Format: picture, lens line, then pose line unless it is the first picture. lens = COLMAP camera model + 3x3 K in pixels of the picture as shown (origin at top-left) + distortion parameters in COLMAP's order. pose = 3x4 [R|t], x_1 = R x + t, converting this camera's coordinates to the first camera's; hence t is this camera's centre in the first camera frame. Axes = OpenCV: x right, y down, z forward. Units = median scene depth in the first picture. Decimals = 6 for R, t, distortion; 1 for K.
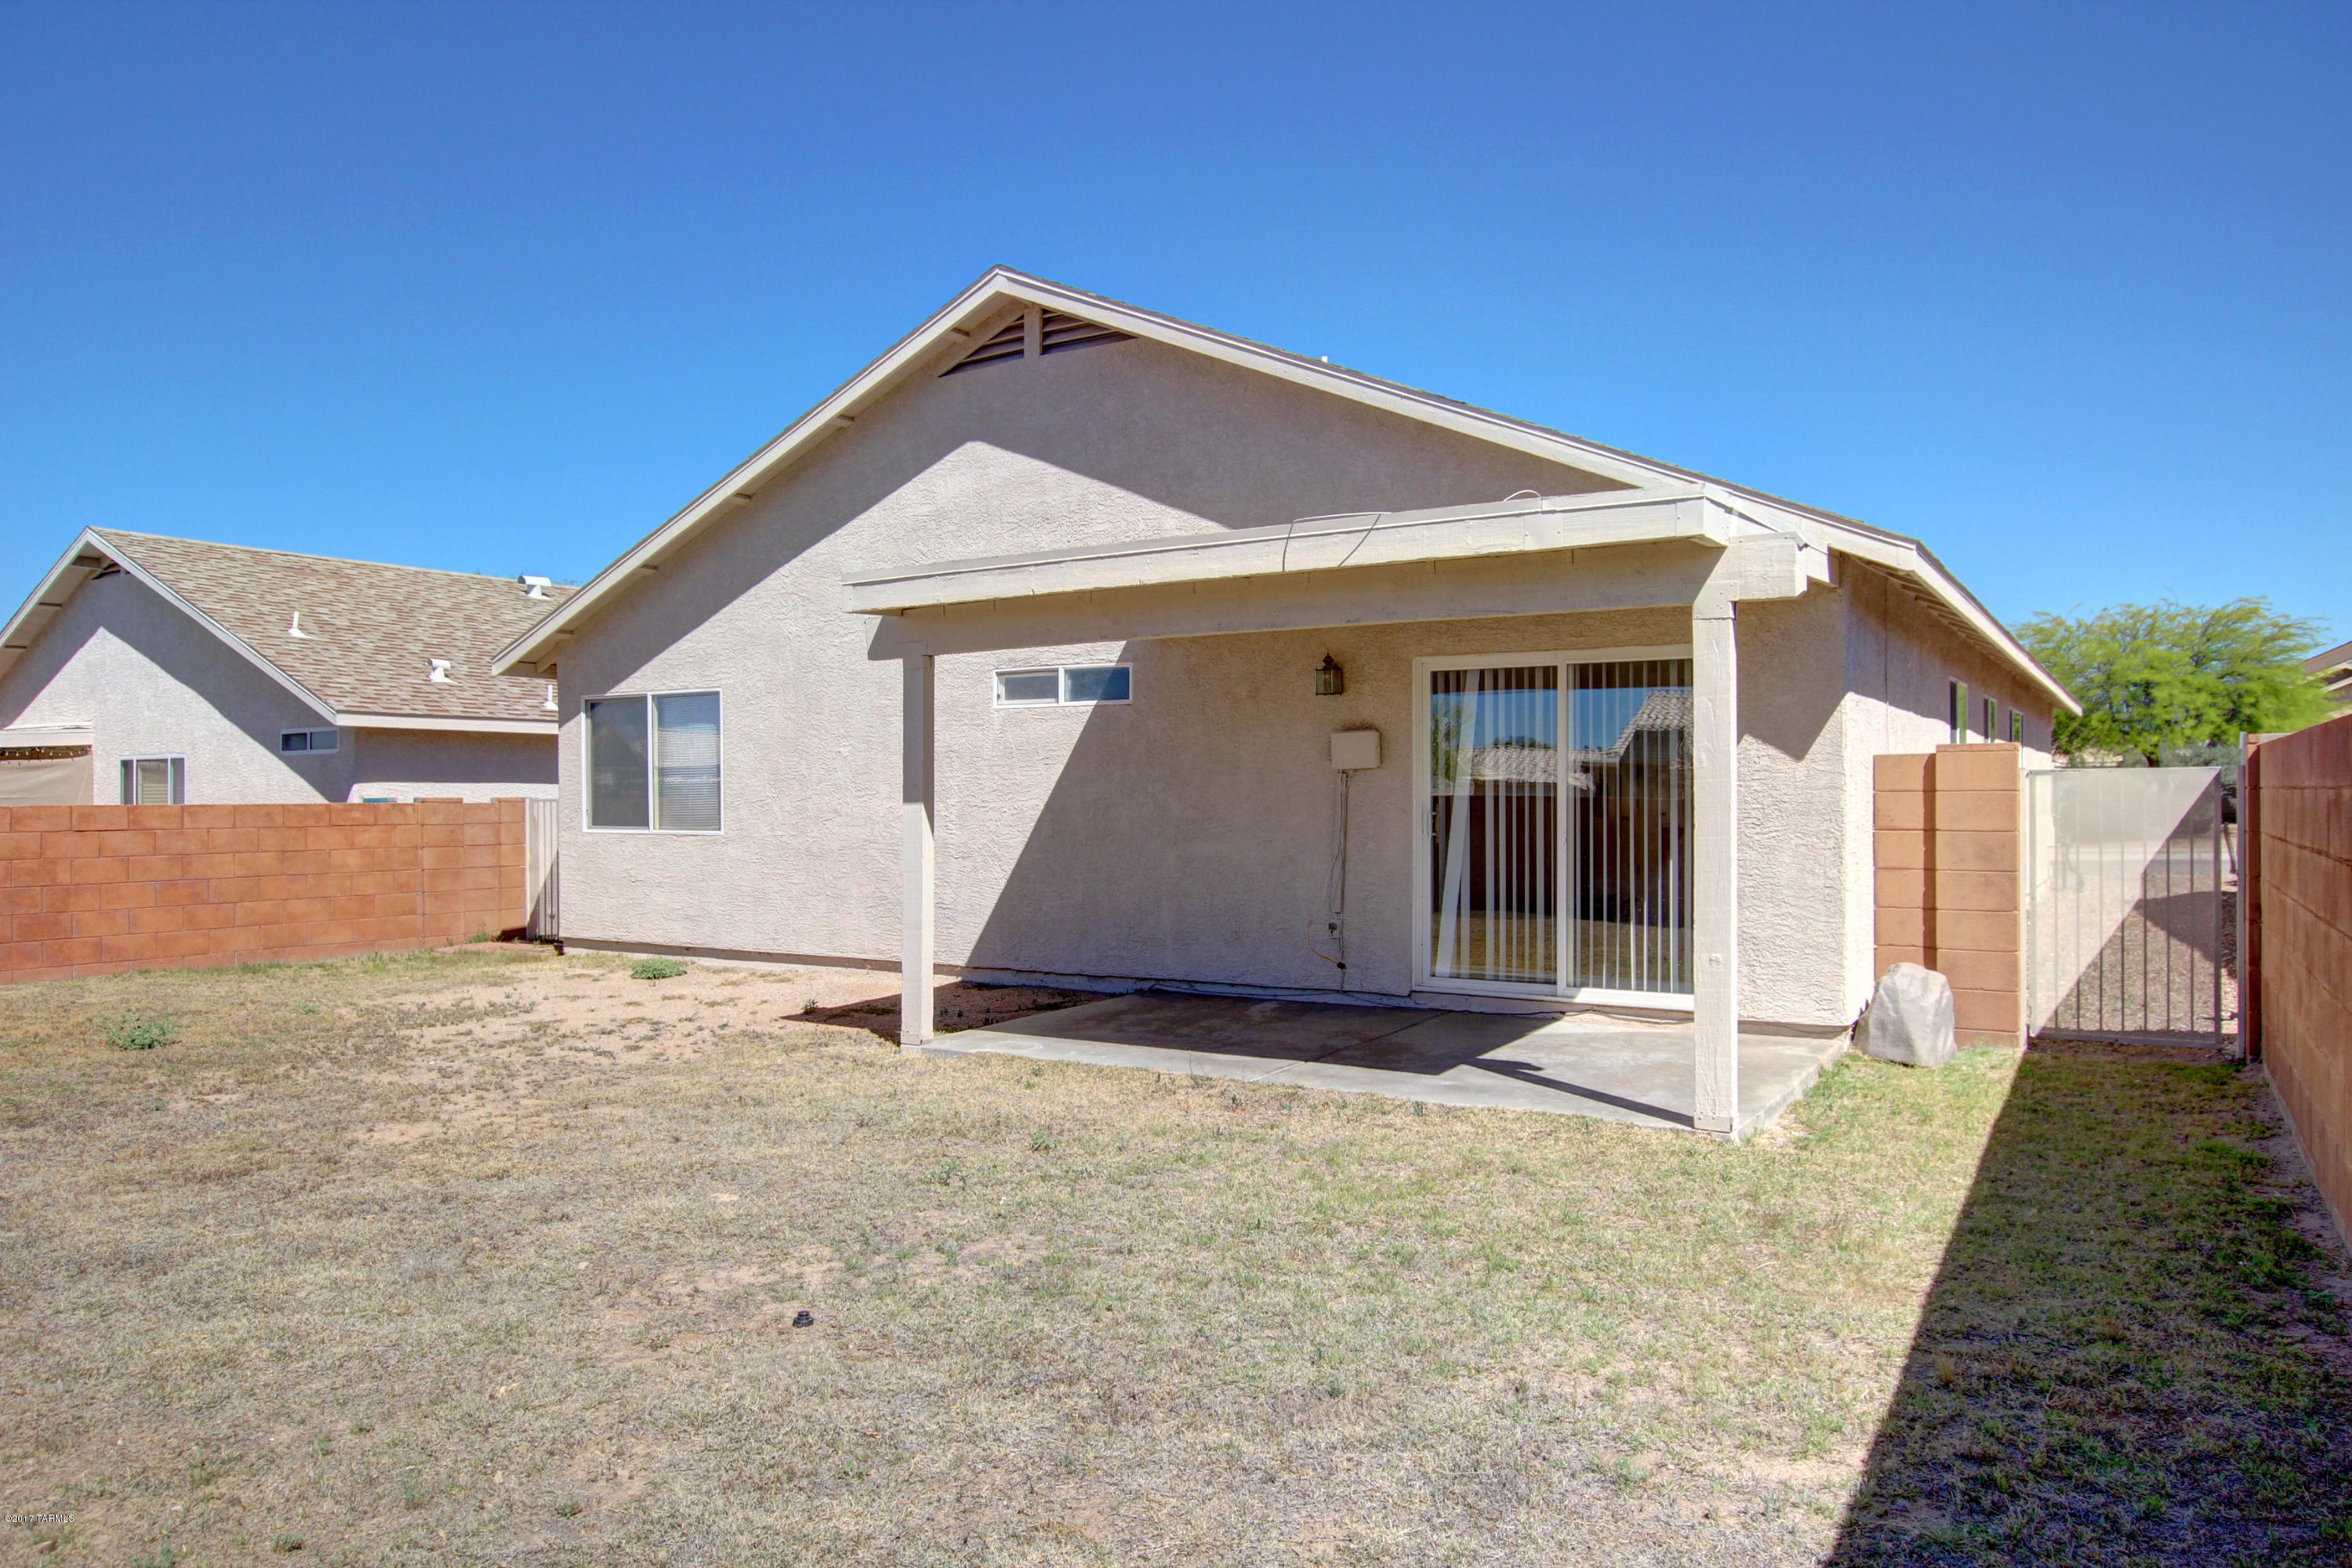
lens RADIAL K [[1555.1, 0, 1168.9], [0, 1555.1, 795.9], [0, 0, 1]] dist [-0.007203, 0.000282]
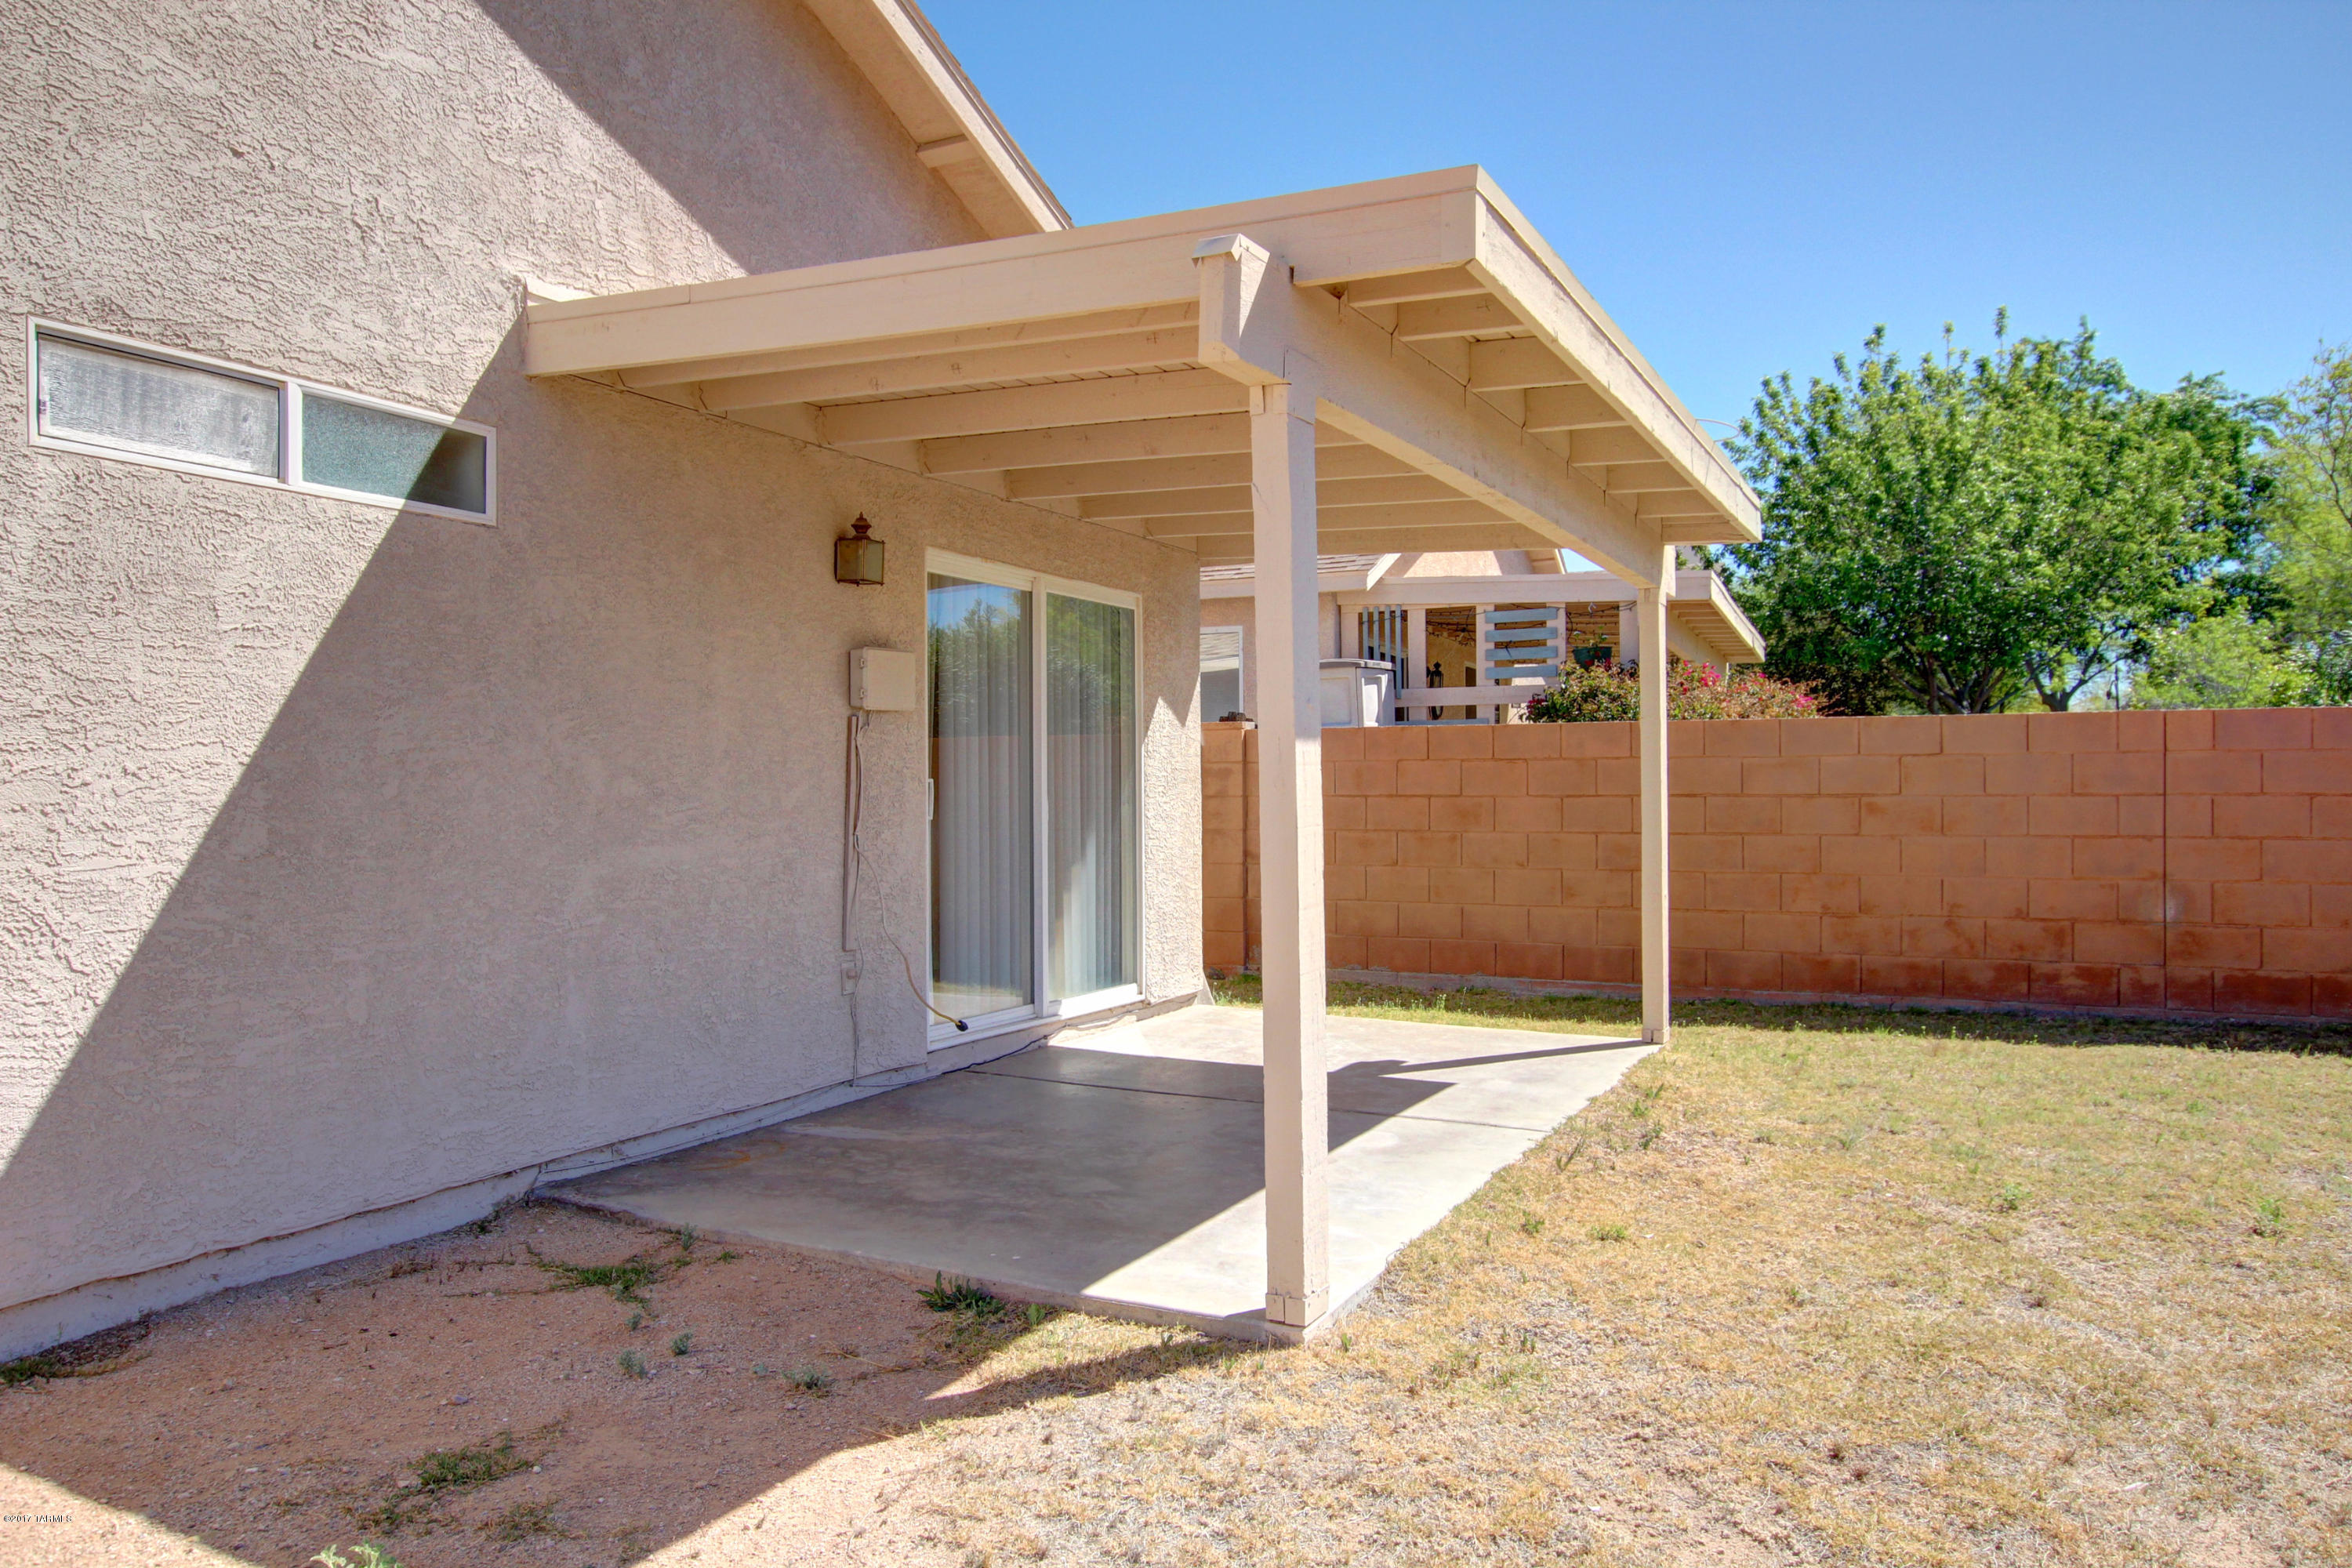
lens RADIAL K [[1555.1, 0, 1201.1], [0, 1555.1, 800.9], [0, 0, 1]] dist [-0.007203, 0.000282]
pose [[-0.102801, -0.006003, 0.994684, -0.448846], [0.006261, 0.999958, 0.006682, 0.013064], [-0.994682, 0.006915, -0.102759, 0.830781]]
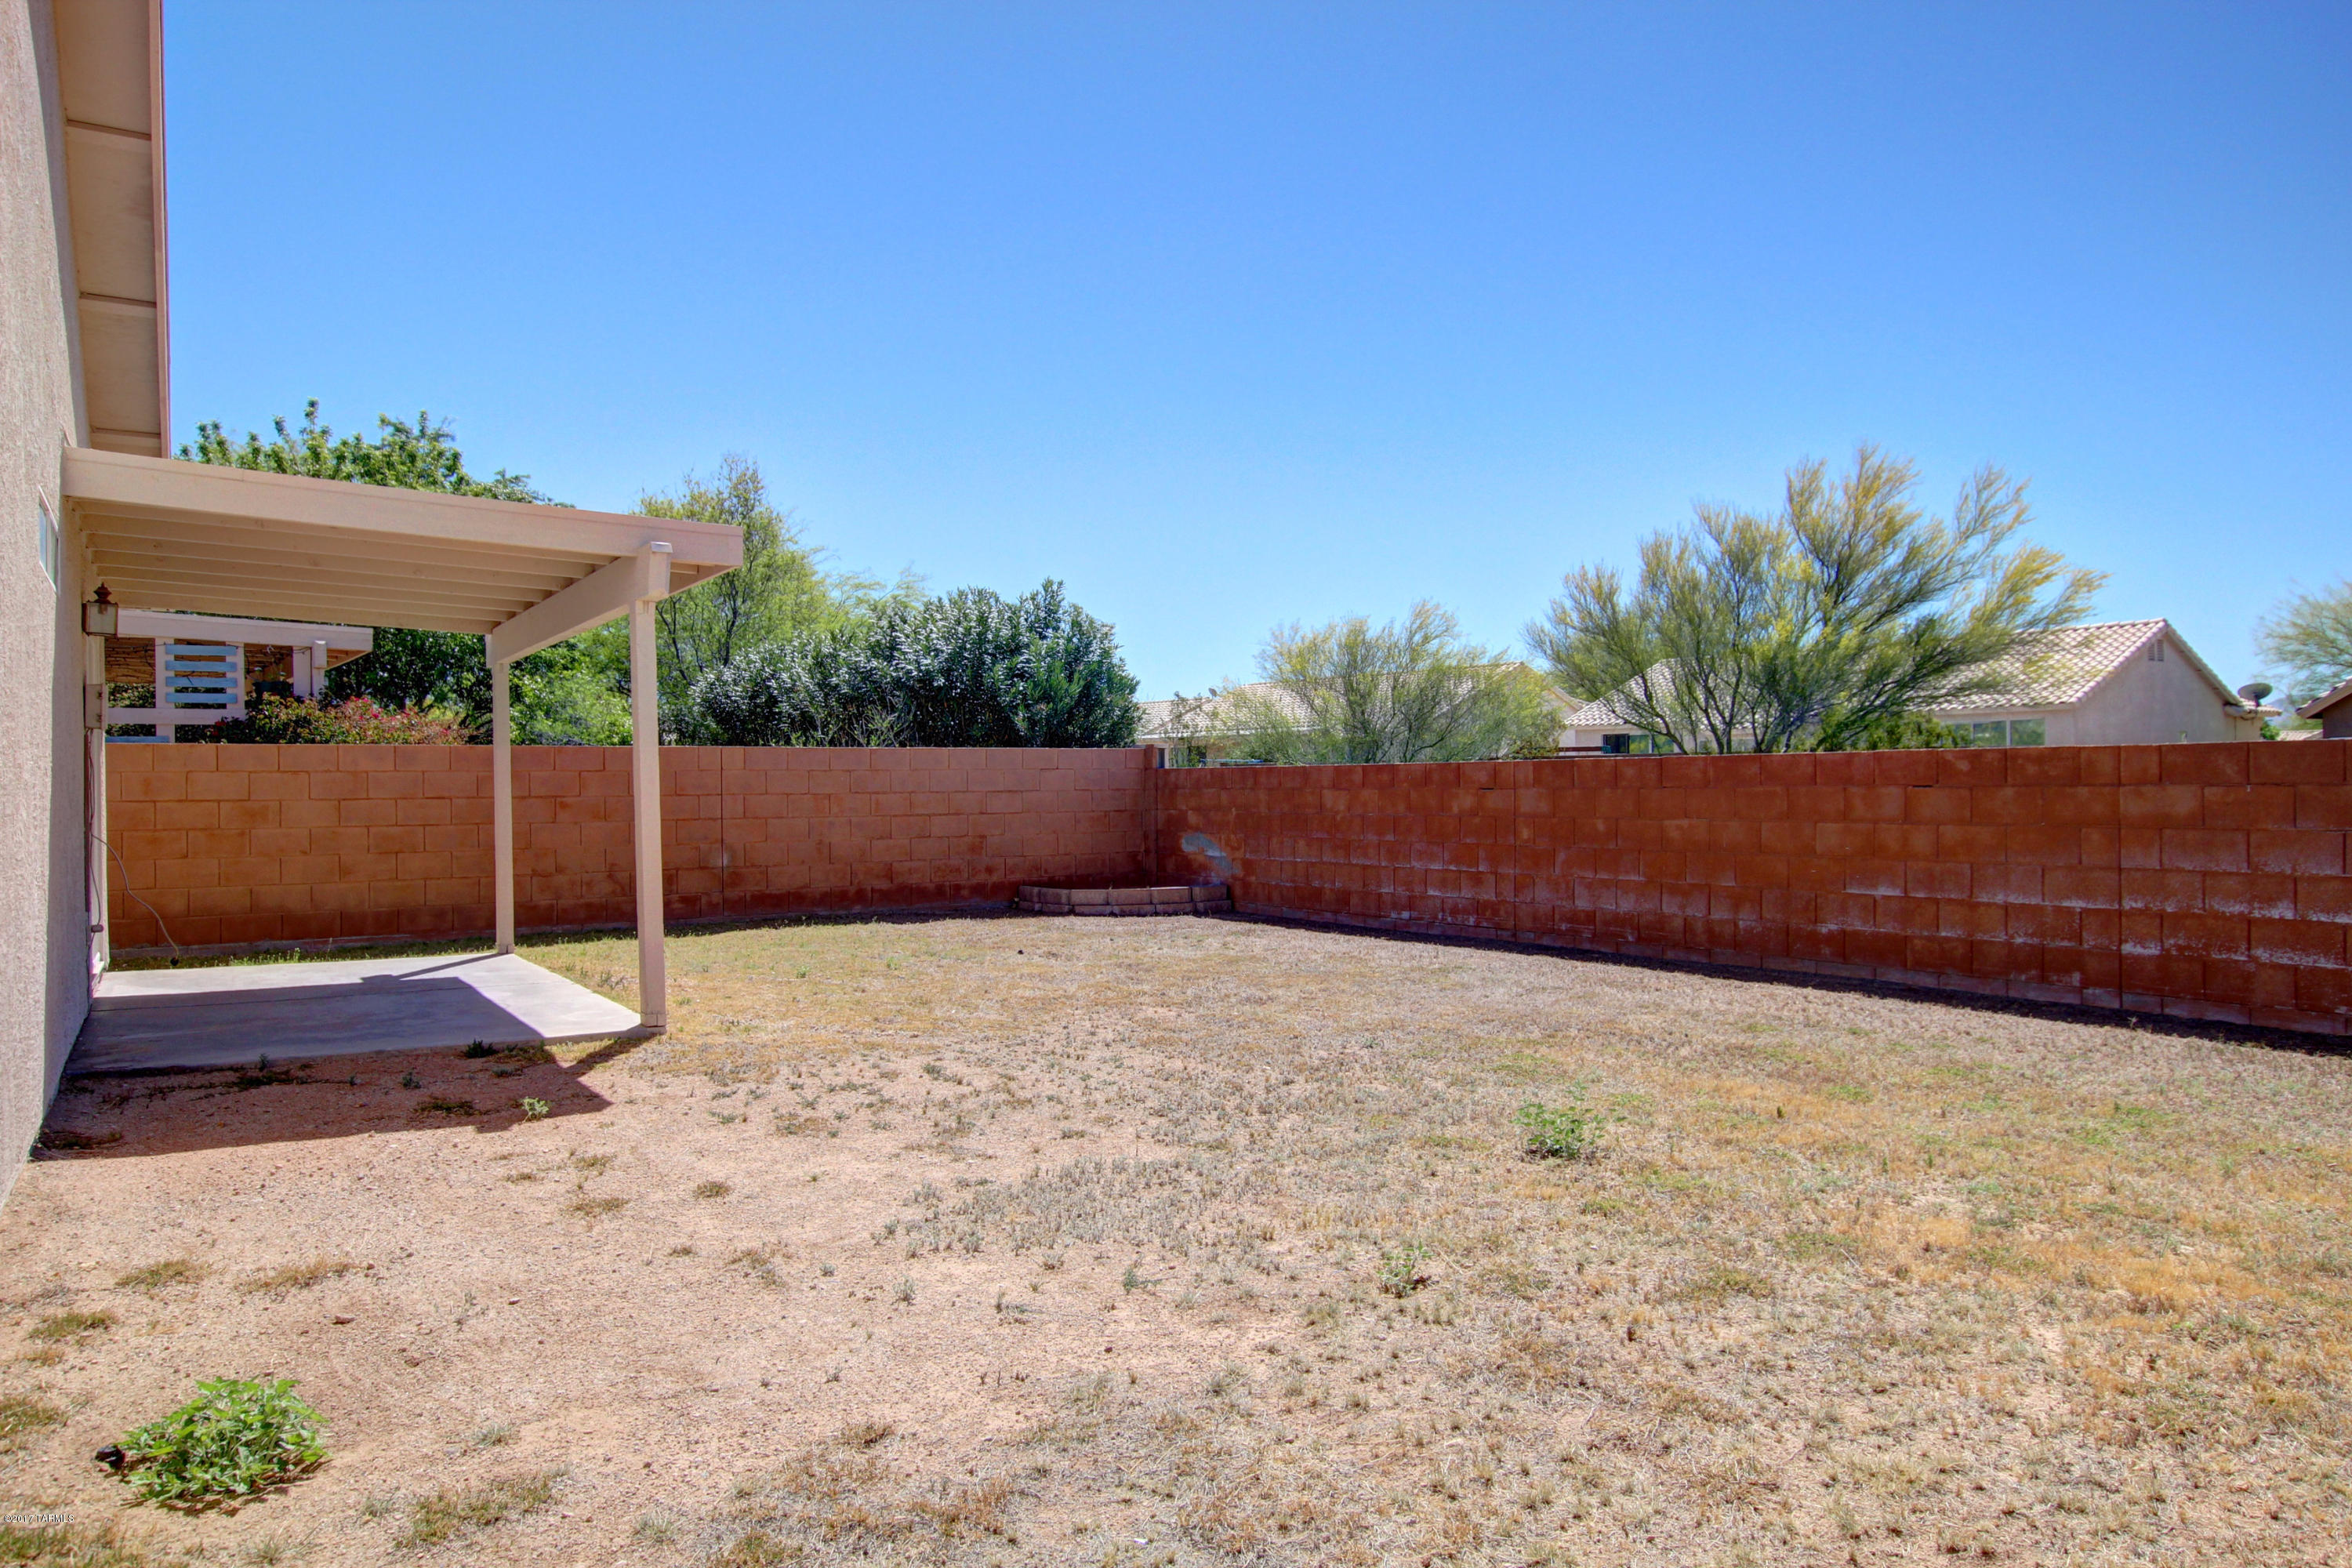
lens RADIAL K [[1555.1, 0, 1172.2], [0, 1555.1, 781.5], [0, 0, 1]] dist [-0.007203, 0.000282]
pose [[-0.914688, 0.014646, 0.403895, -0.636517], [0.013403, 0.999893, -0.005905, 0.018905], [-0.403938, 0.000013, -0.914786, 1.336427]]
